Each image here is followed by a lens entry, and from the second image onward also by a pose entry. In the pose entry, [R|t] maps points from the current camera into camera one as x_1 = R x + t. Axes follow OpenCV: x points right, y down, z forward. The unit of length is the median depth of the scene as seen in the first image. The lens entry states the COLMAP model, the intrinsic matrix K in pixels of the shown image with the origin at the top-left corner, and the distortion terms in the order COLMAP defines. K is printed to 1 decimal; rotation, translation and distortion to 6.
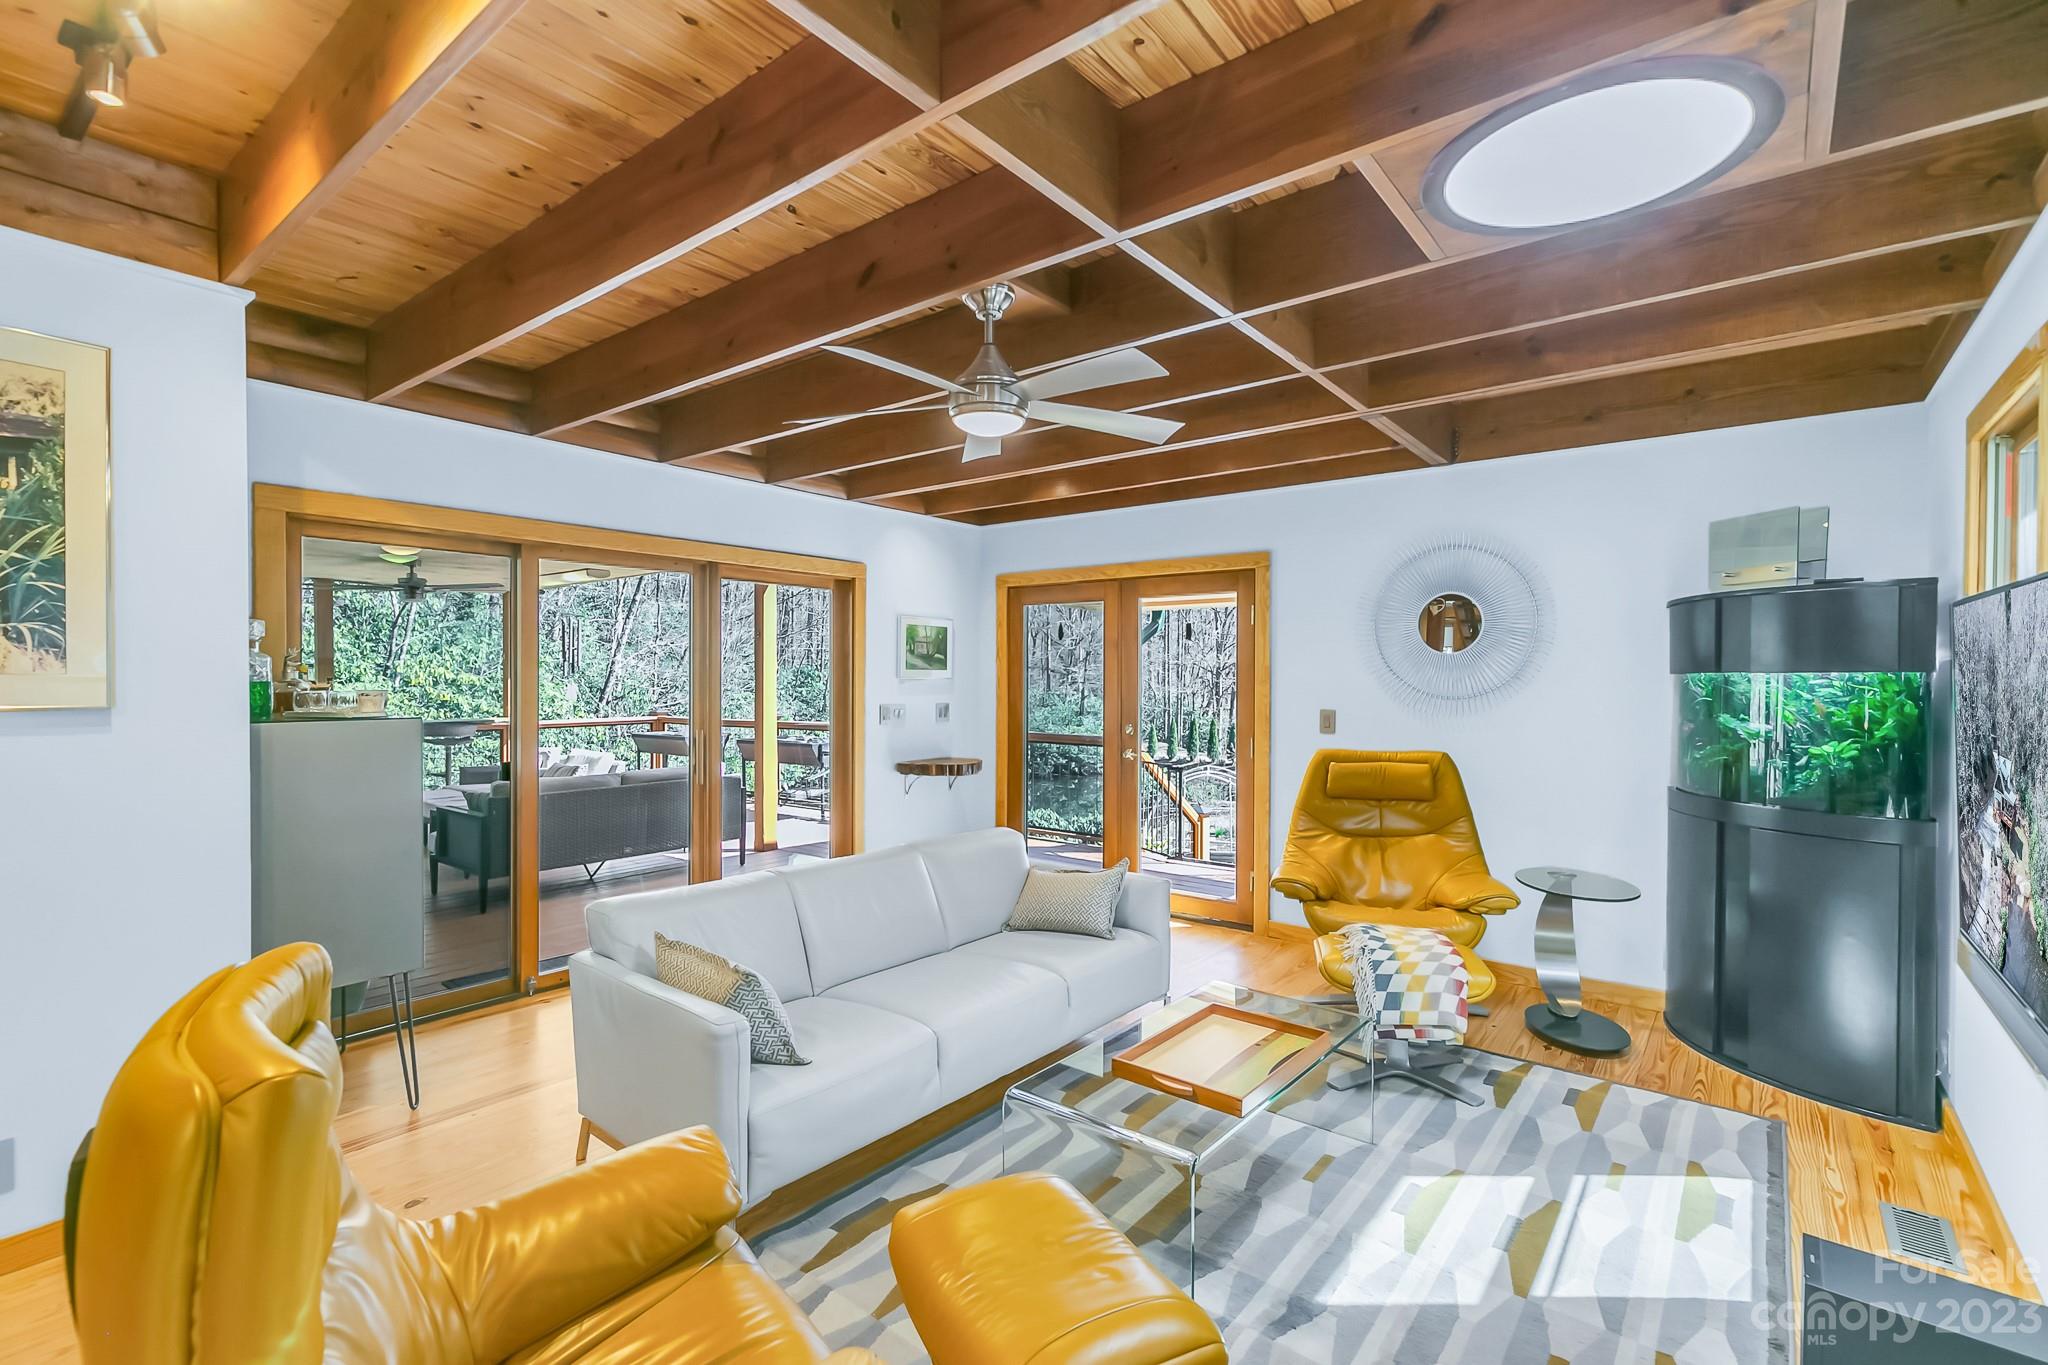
lens RADIAL K [[928.2, 0, 1030.3], [0, 928.2, 675.6], [0, 0, 1]] dist [0.016154, -0.000060]
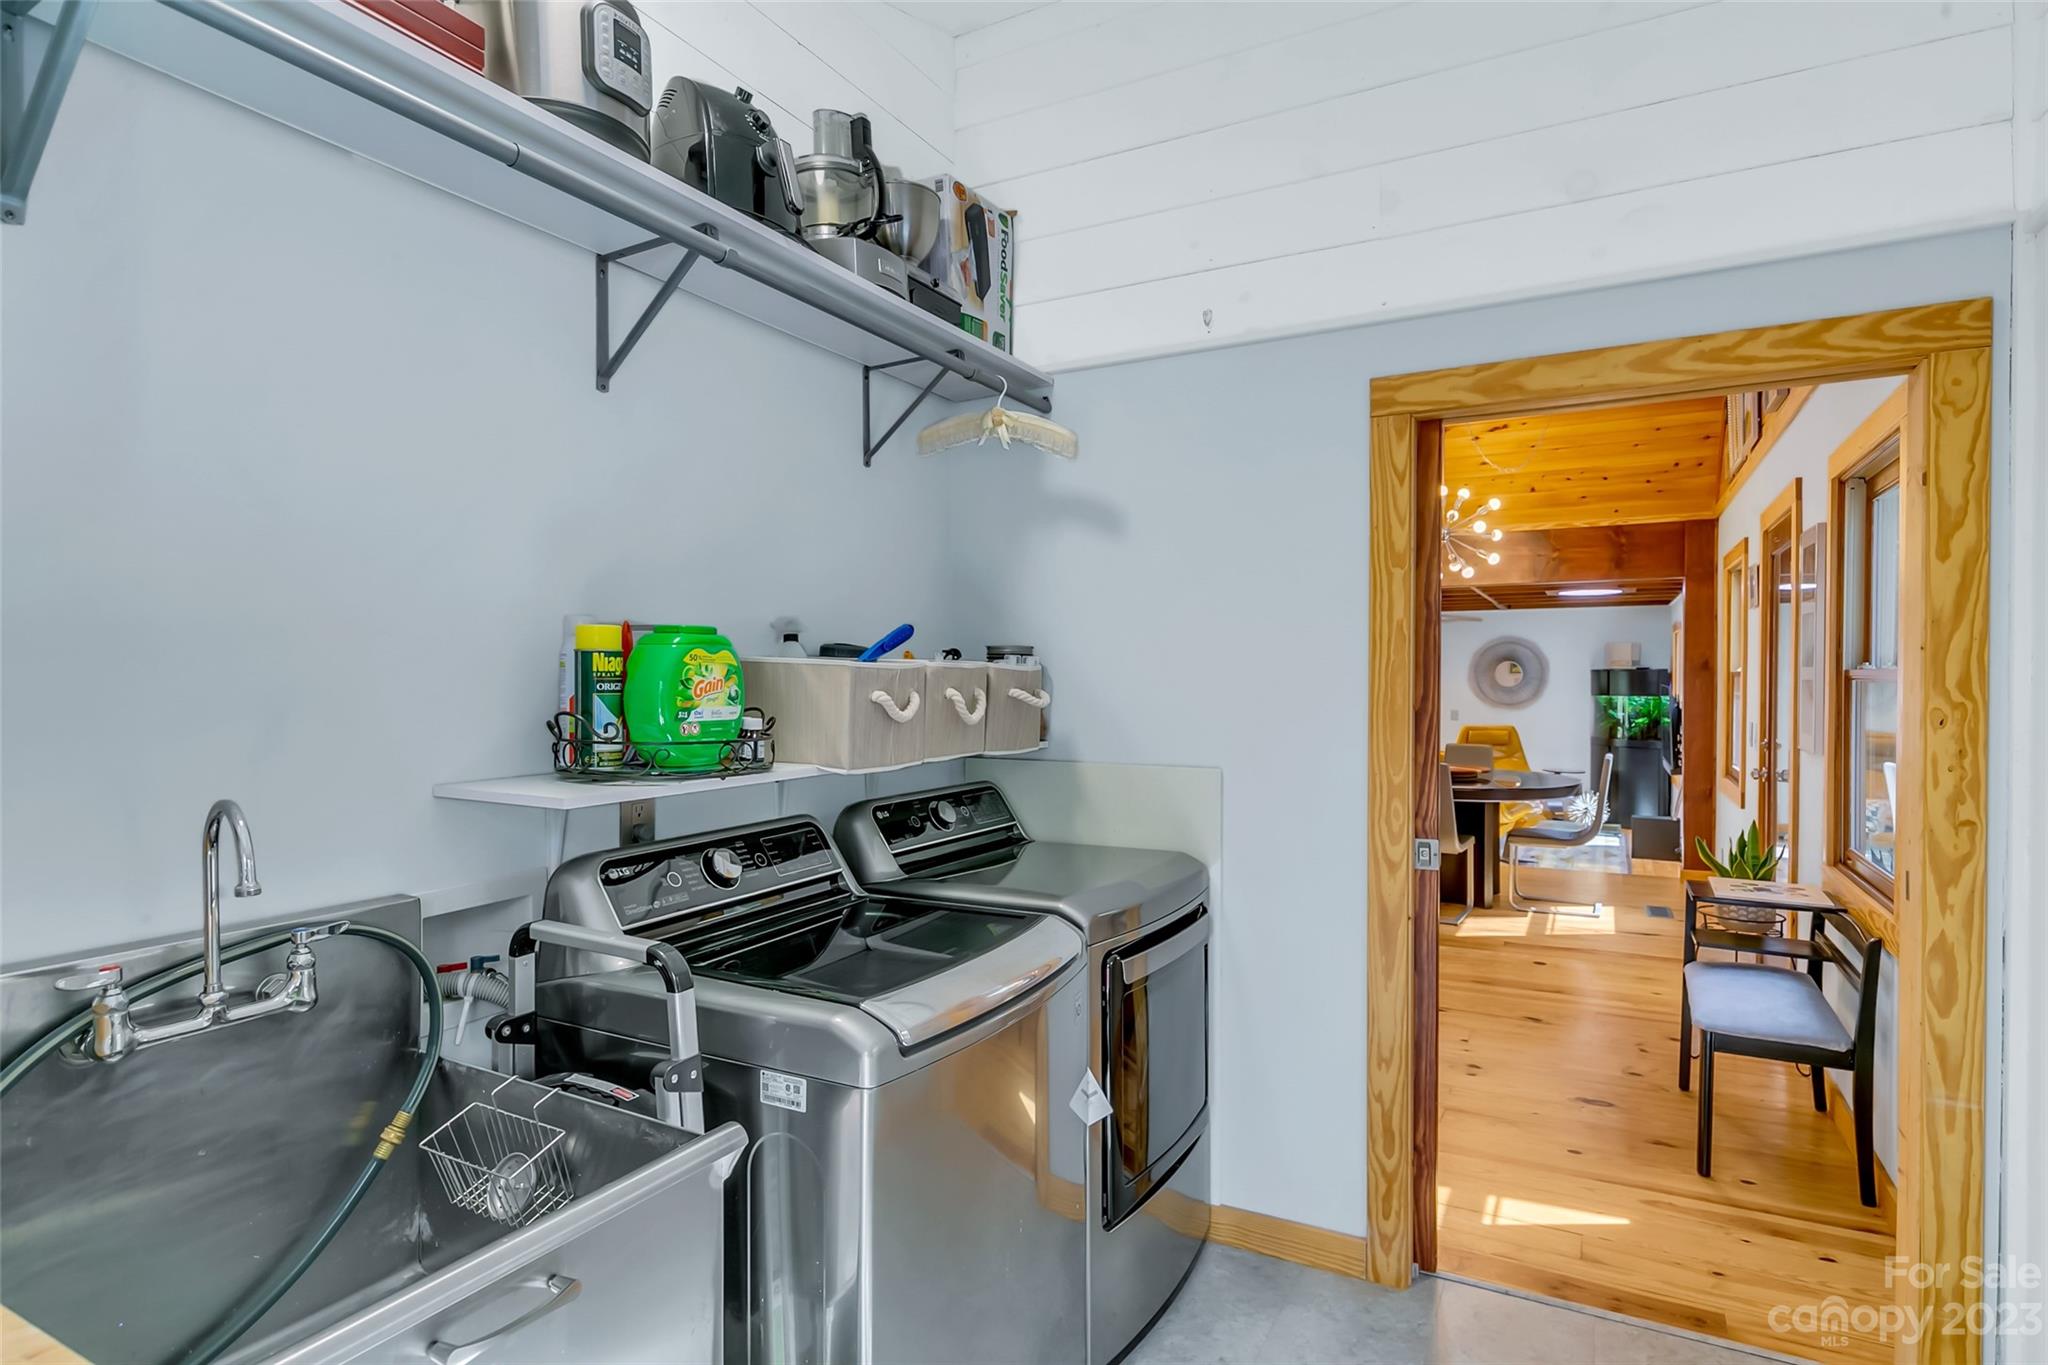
lens RADIAL K [[1067.5, 0, 1016.2], [0, 1067.5, 685.7], [0, 0, 1]] dist [-0.002078, 0.000122]
pose [[0.987229, -0.013039, 0.158772, -1.594319], [0.010157, 0.999769, 0.018952, -0.114417], [-0.158982, -0.017098, 0.987133, -1.964812]]
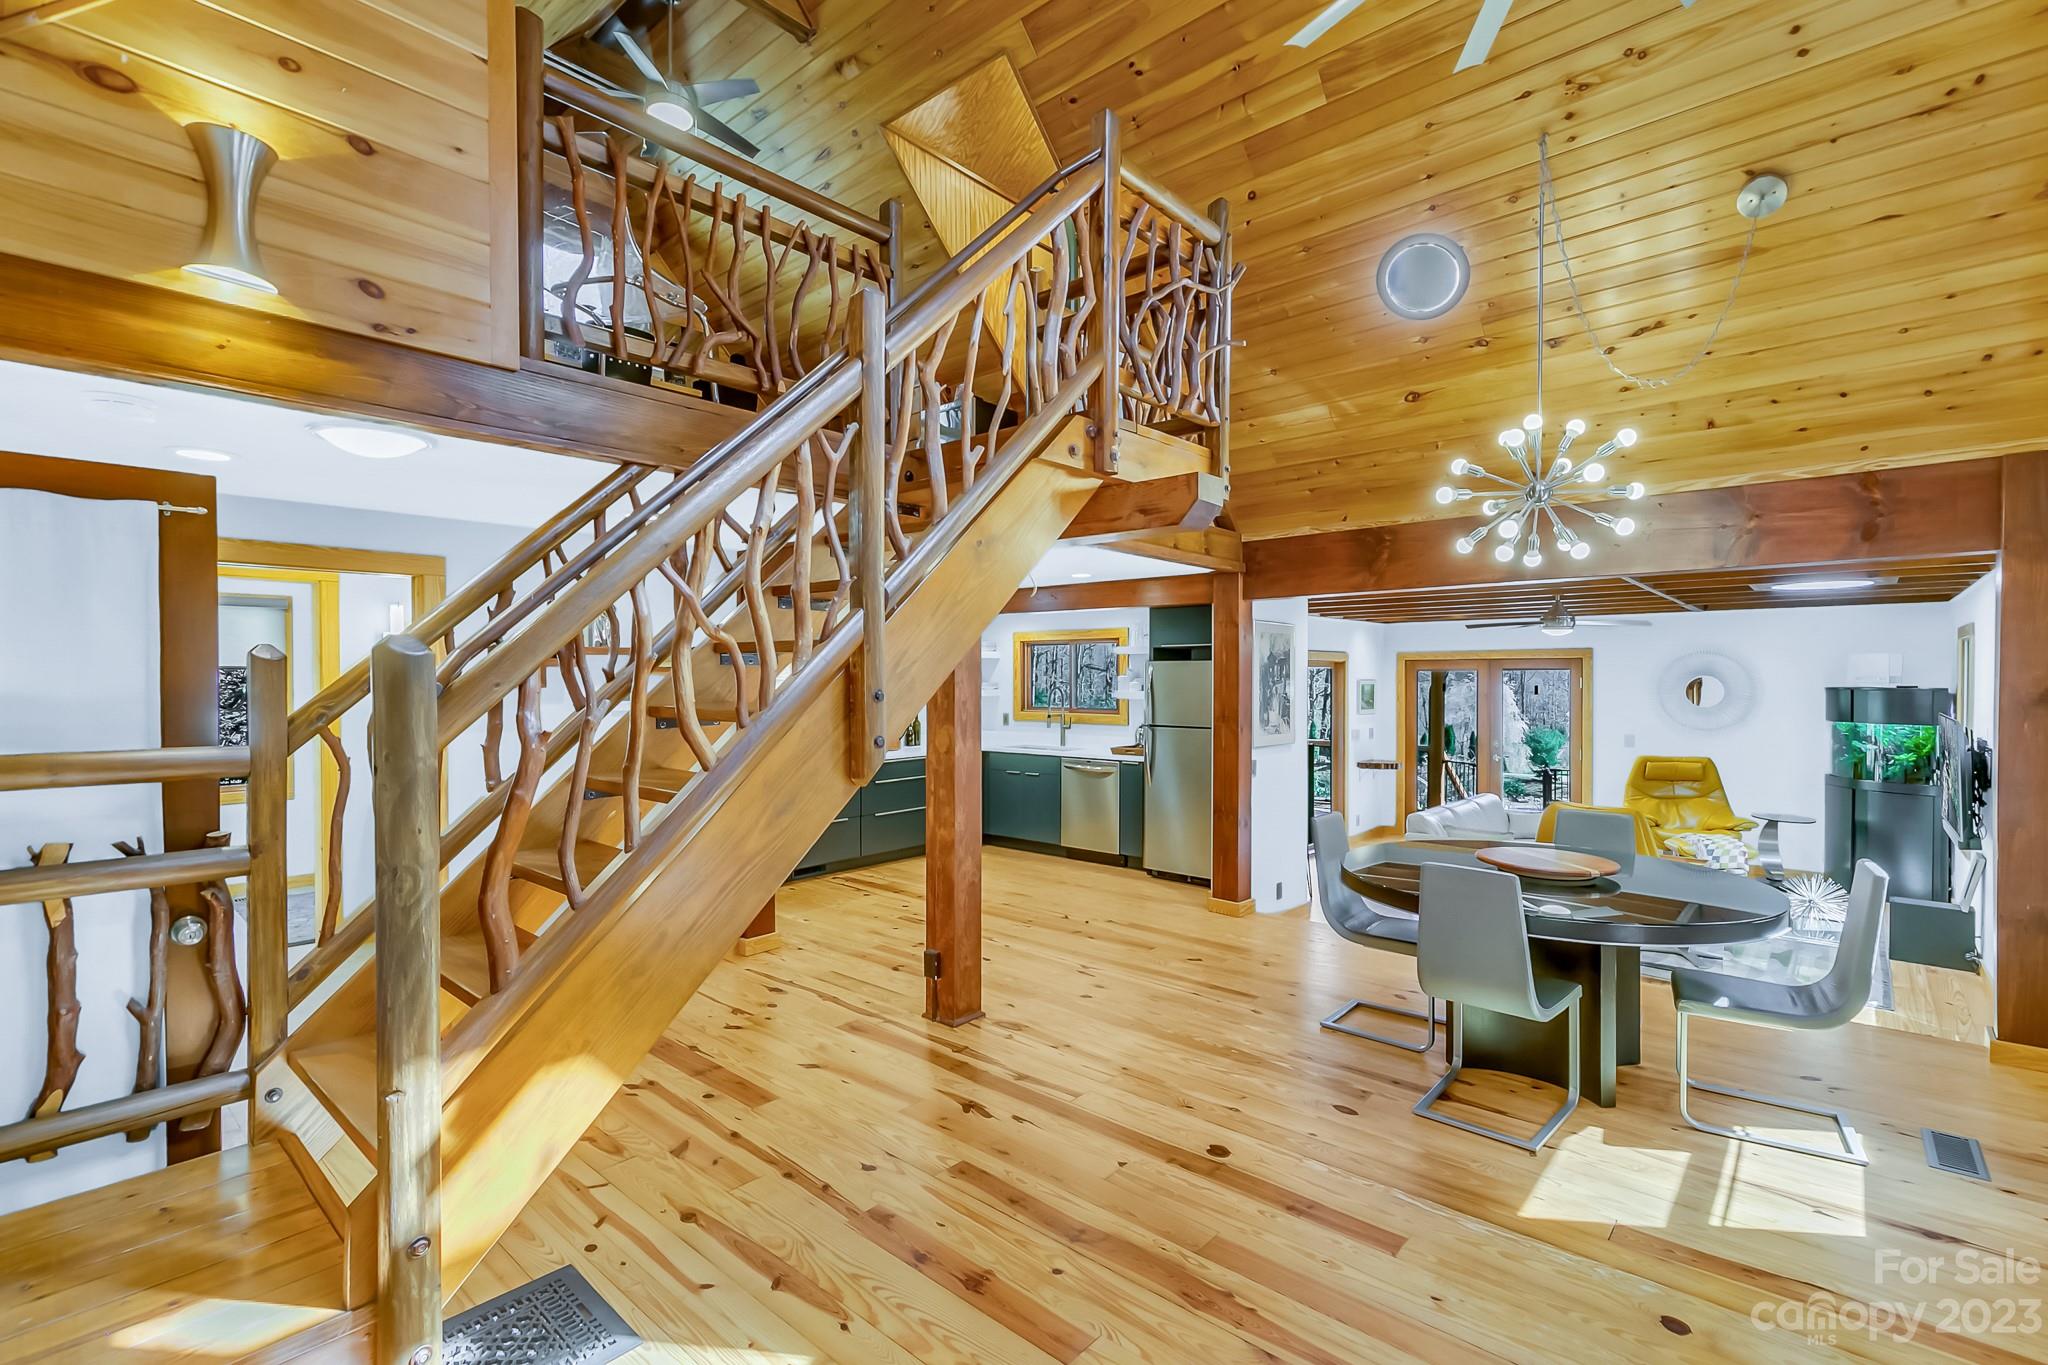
lens RADIAL K [[928.2, 0, 1031.0], [0, 928.2, 686.4], [0, 0, 1]] dist [0.016154, -0.000060]
pose [[0.998438, -0.008775, -0.055186, -1.073686], [0.009752, 0.999800, 0.017461, -0.143813], [0.055022, -0.017972, 0.998323, -1.316905]]
